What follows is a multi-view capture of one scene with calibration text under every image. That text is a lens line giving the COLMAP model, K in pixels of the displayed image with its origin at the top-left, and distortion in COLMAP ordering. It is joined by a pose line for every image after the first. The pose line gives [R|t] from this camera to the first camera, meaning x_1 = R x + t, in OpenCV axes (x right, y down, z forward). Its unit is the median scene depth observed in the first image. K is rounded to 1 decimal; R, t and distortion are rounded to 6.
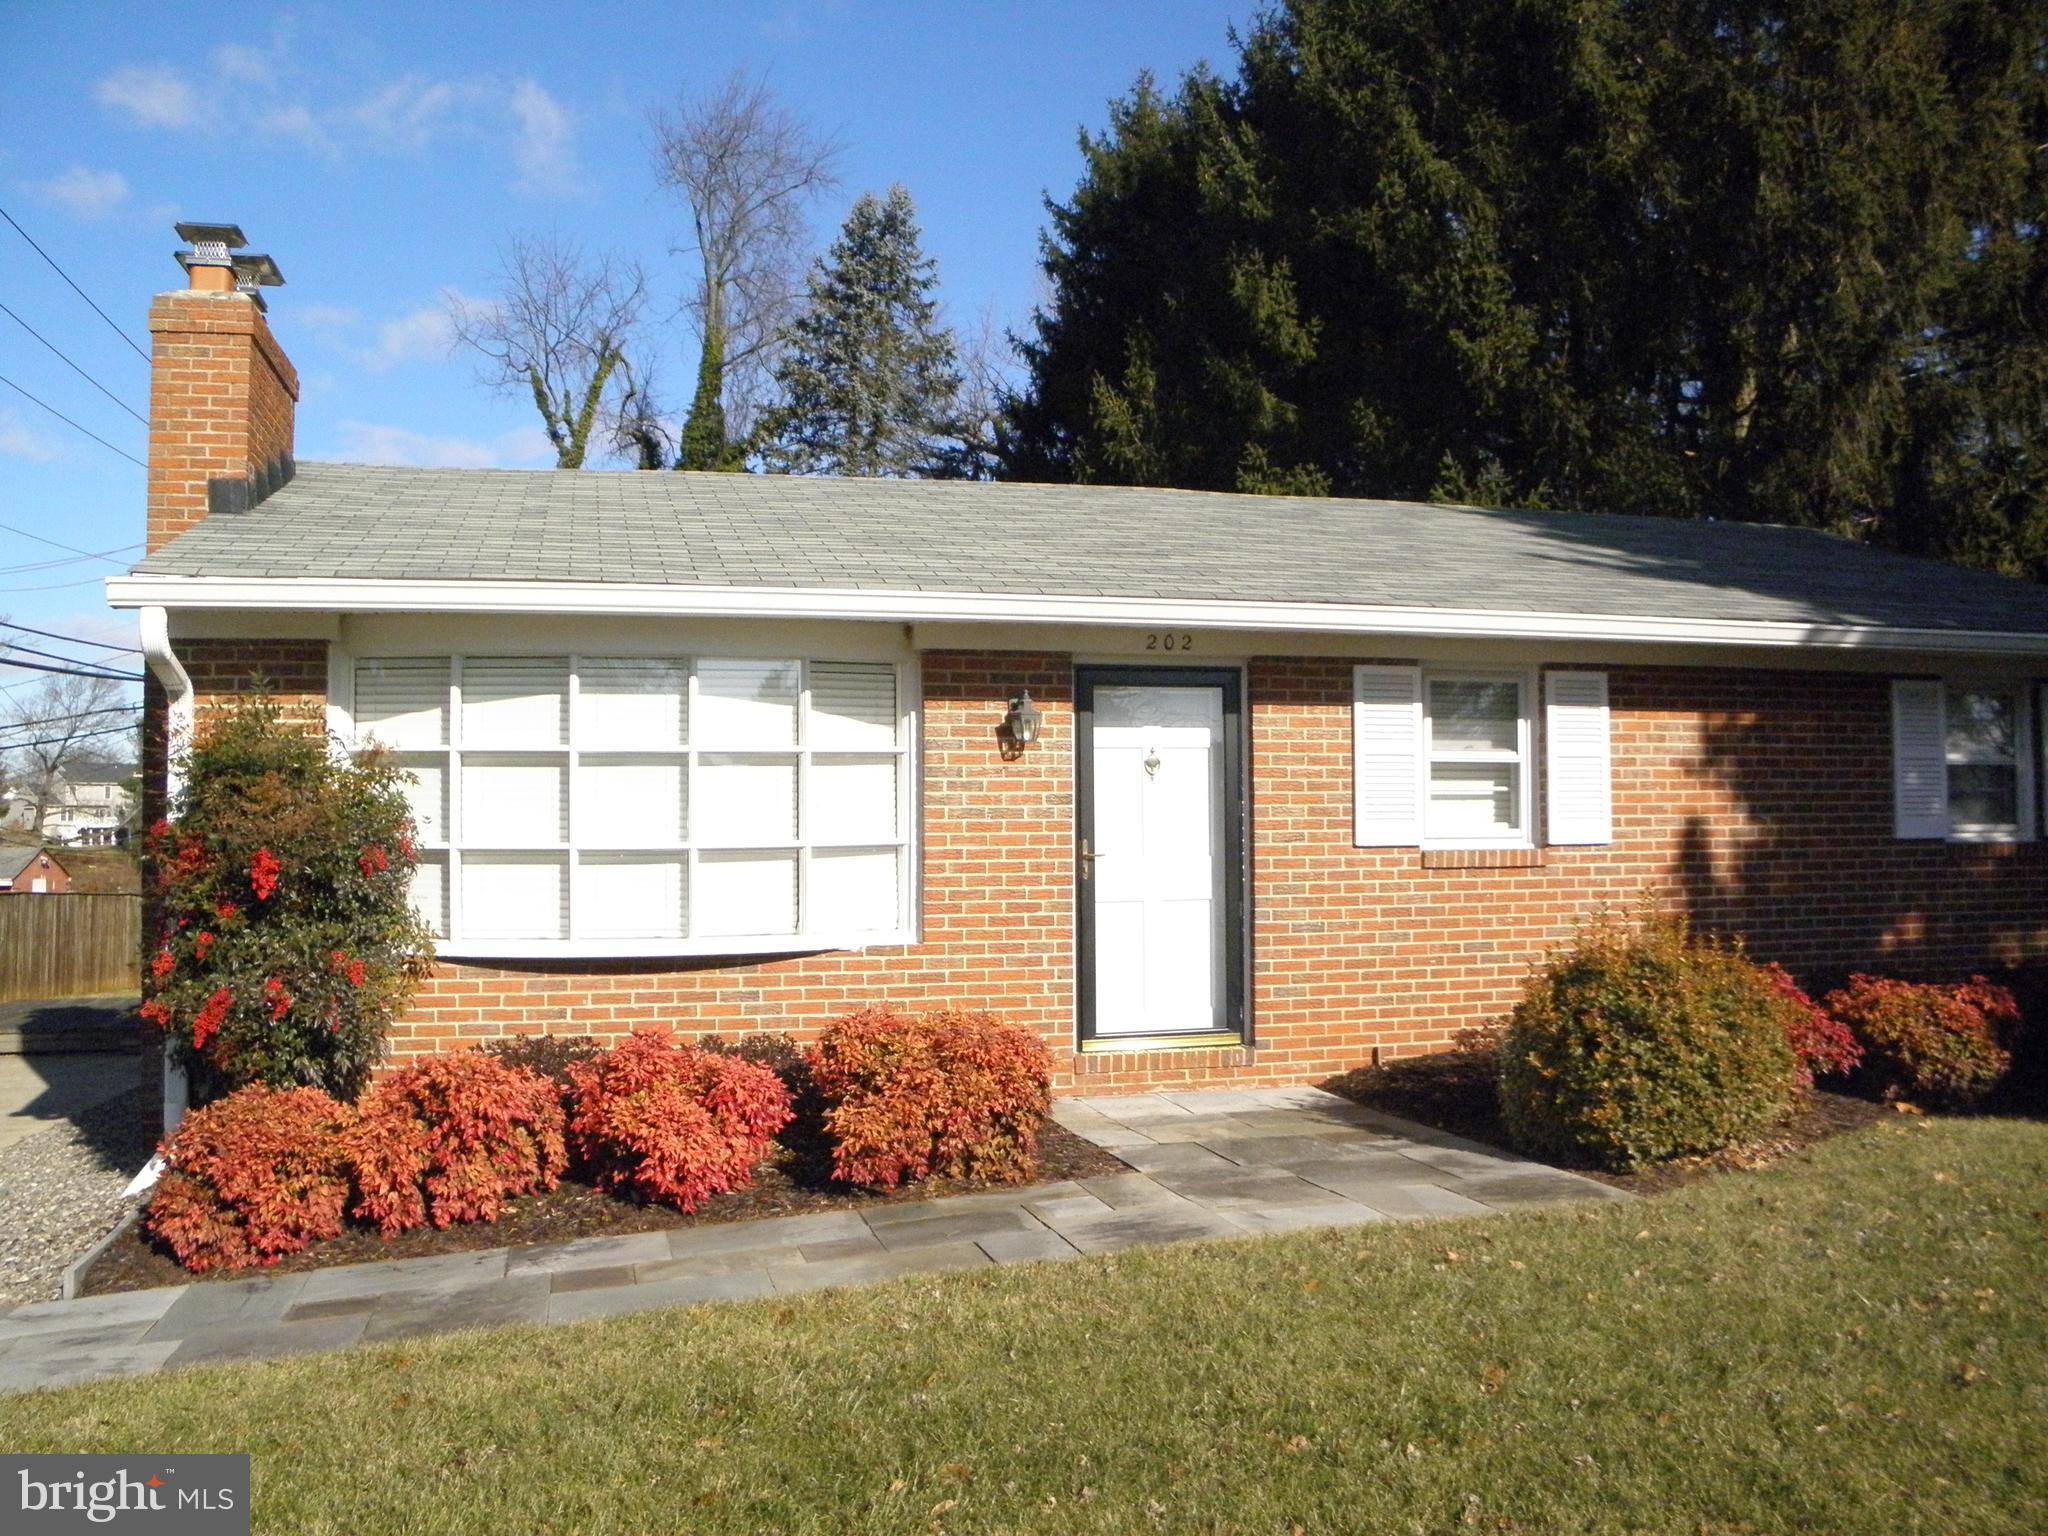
lens RADIAL K [[1734.3, 0, 1017.3], [0, 1734.3, 776.9], [0, 0, 1]] dist [-0.193385, 0.180360]
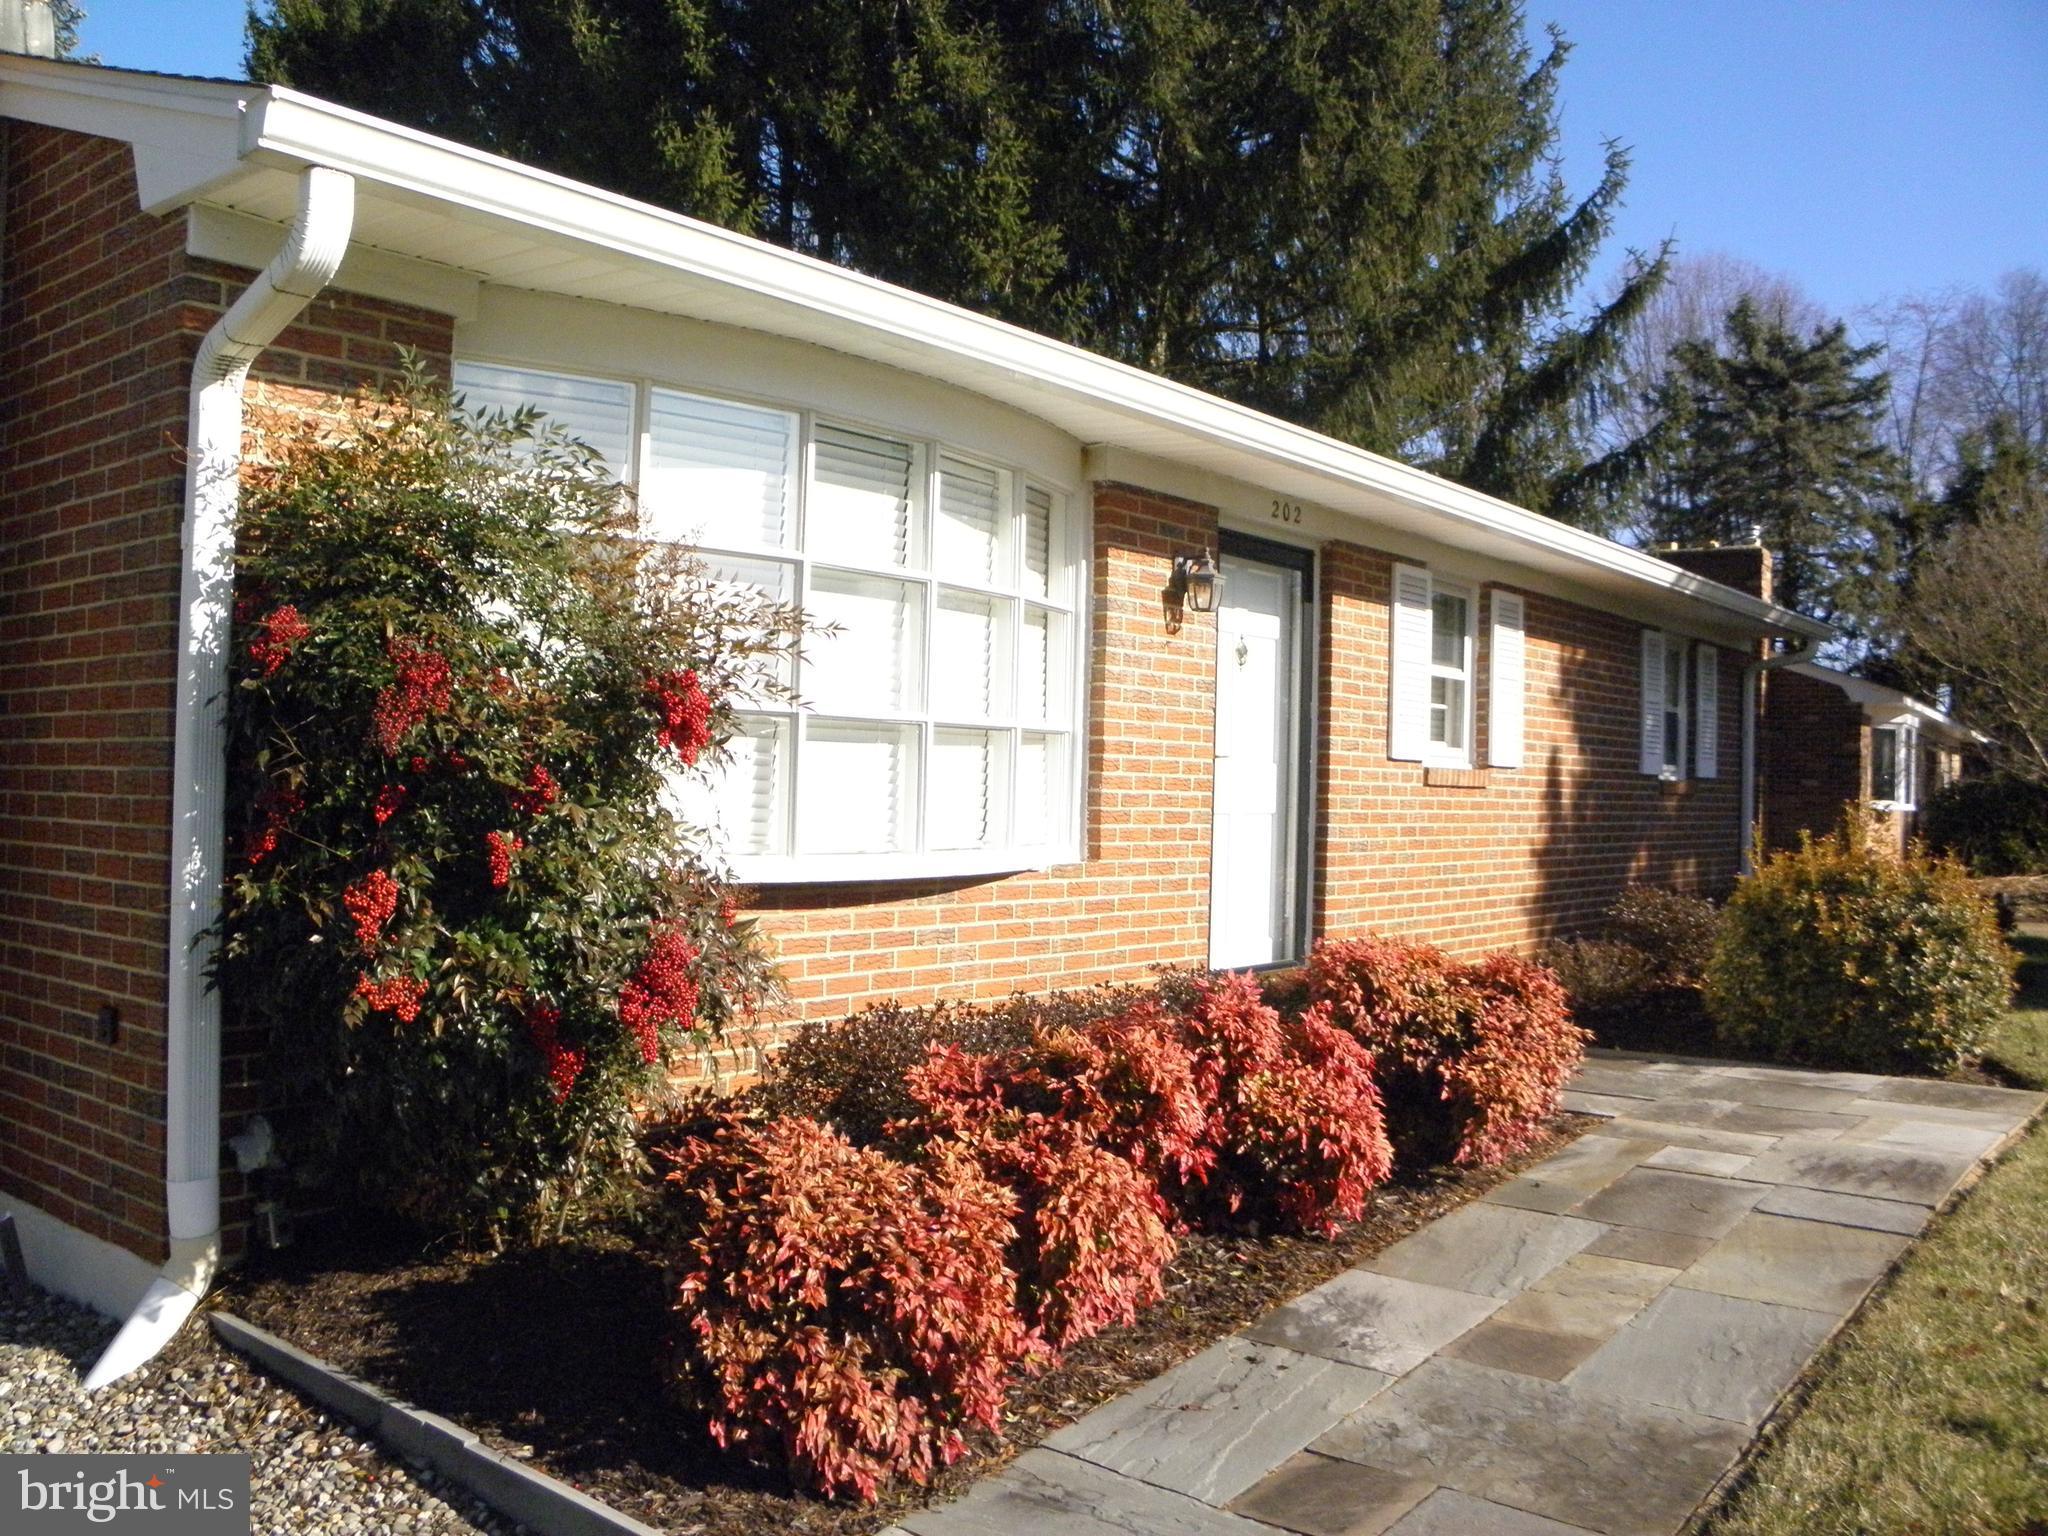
lens RADIAL K [[1734.3, 0, 1017.3], [0, 1734.3, 776.9], [0, 0, 1]] dist [-0.193385, 0.180360]
pose [[0.806639, 0.028592, 0.590352, -0.510380], [-0.044193, 0.998951, 0.012002, 0.048195], [-0.589390, -0.035771, 0.807057, 0.380104]]
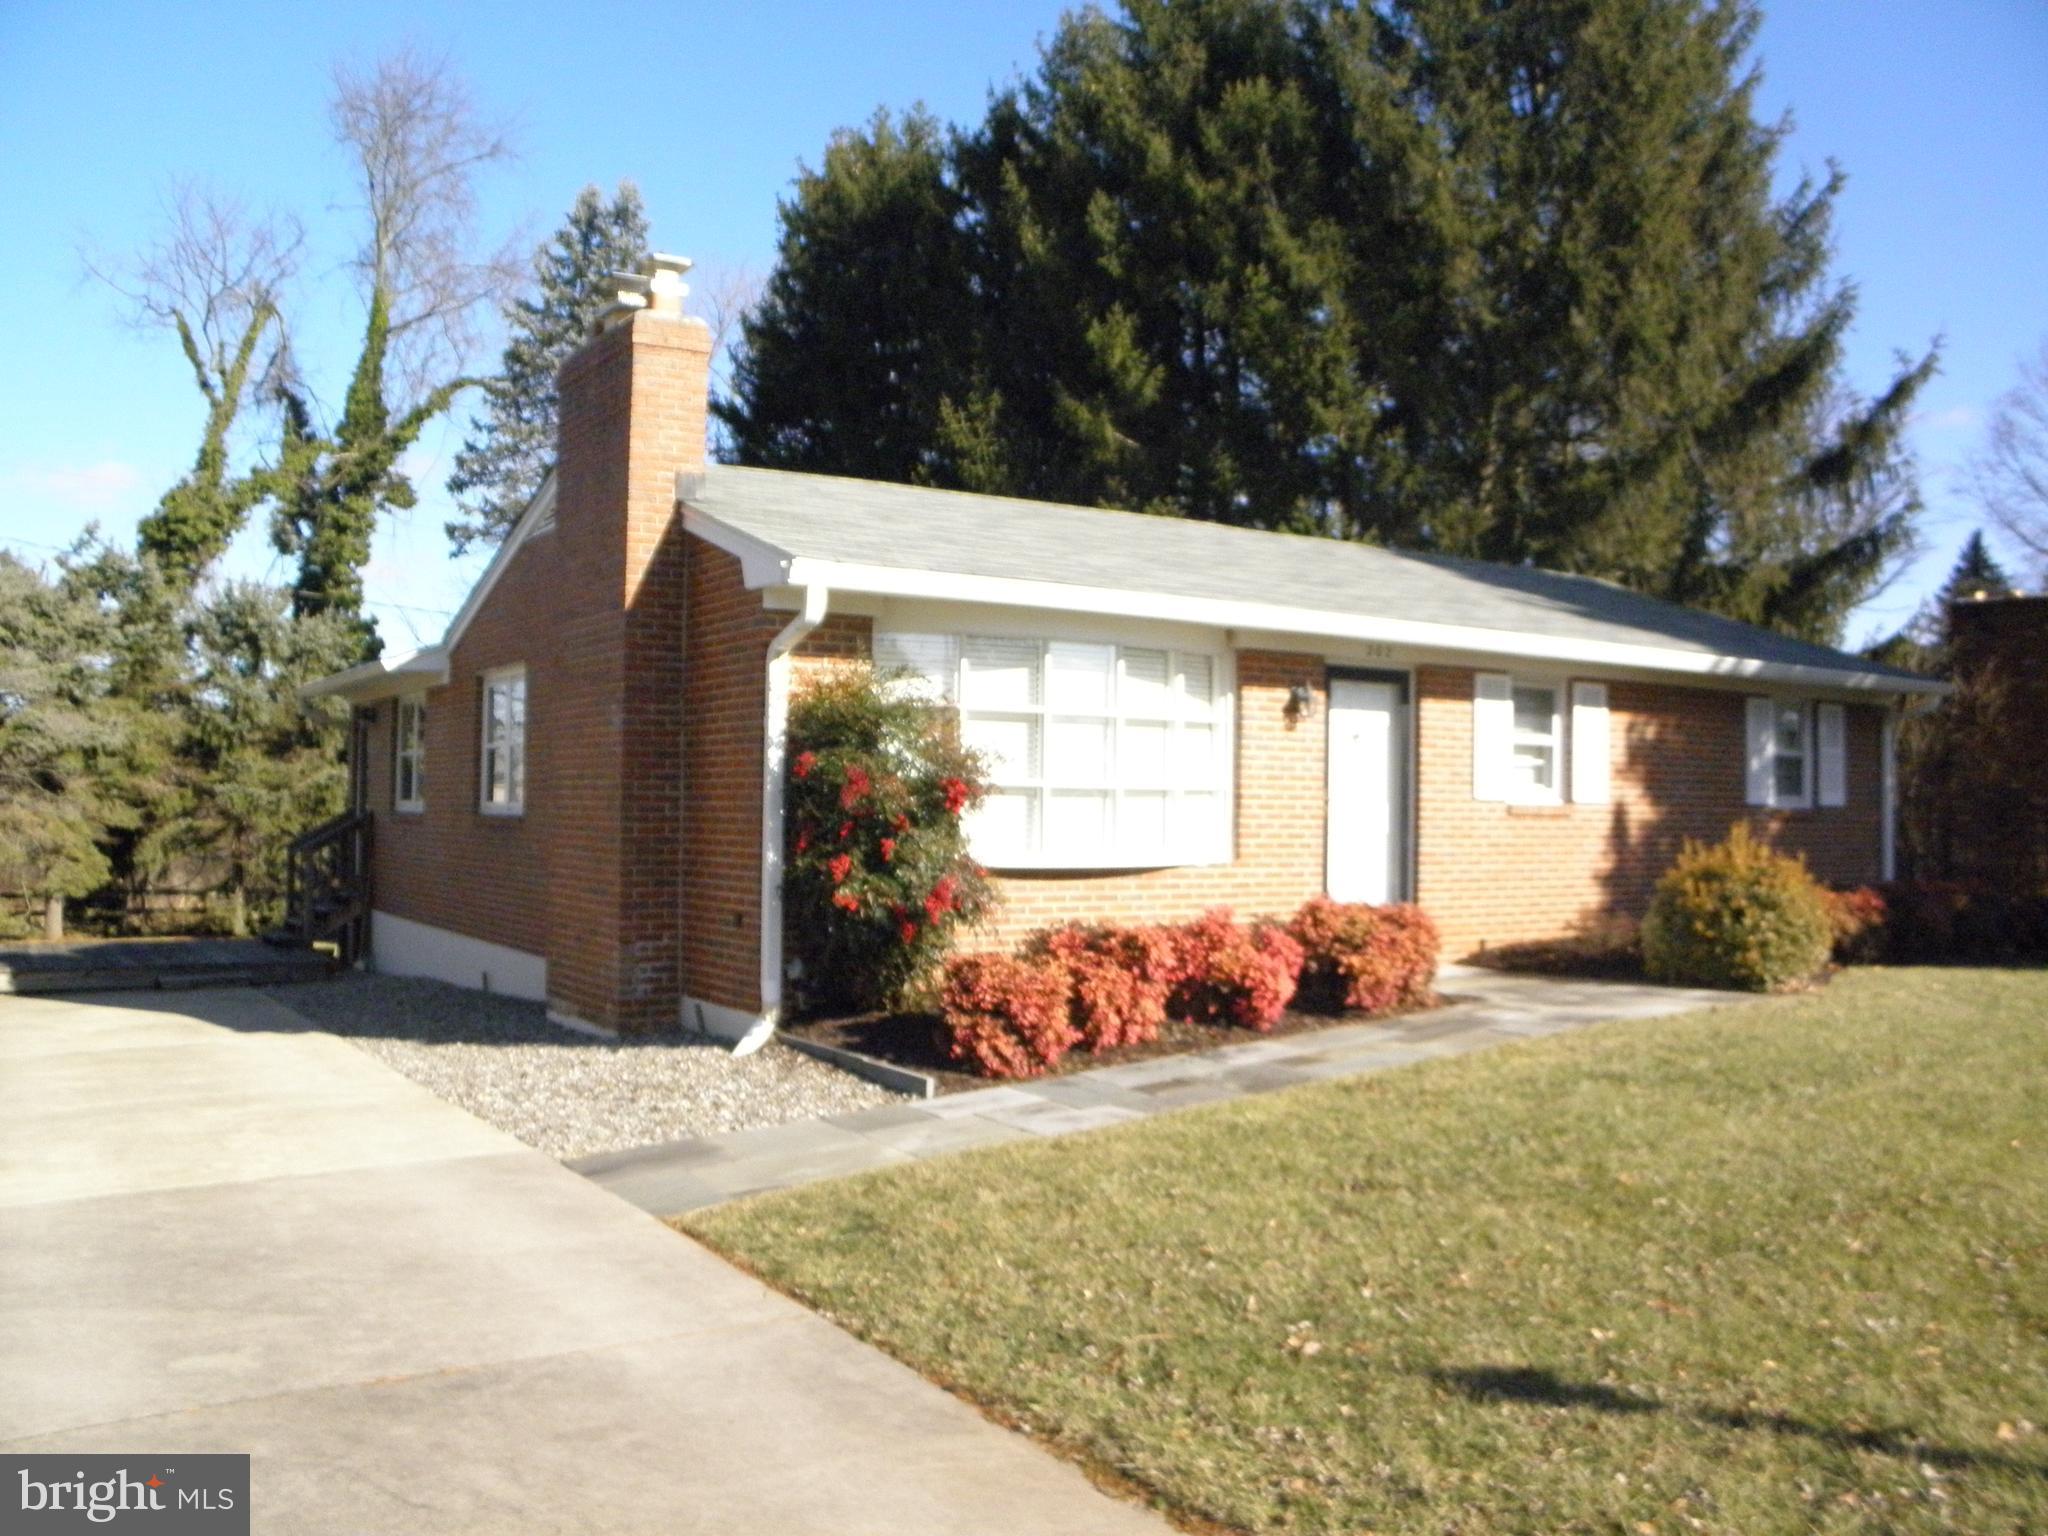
lens RADIAL K [[1741.4, 0, 1004.1], [0, 1741.4, 770.4], [0, 0, 1]] dist [-0.202798, 0.190964]
pose [[0.949683, 0.026452, 0.312093, -0.632576], [-0.028358, 0.999597, 0.001570, 0.025867], [-0.311925, -0.010342, 0.950050, -0.245195]]
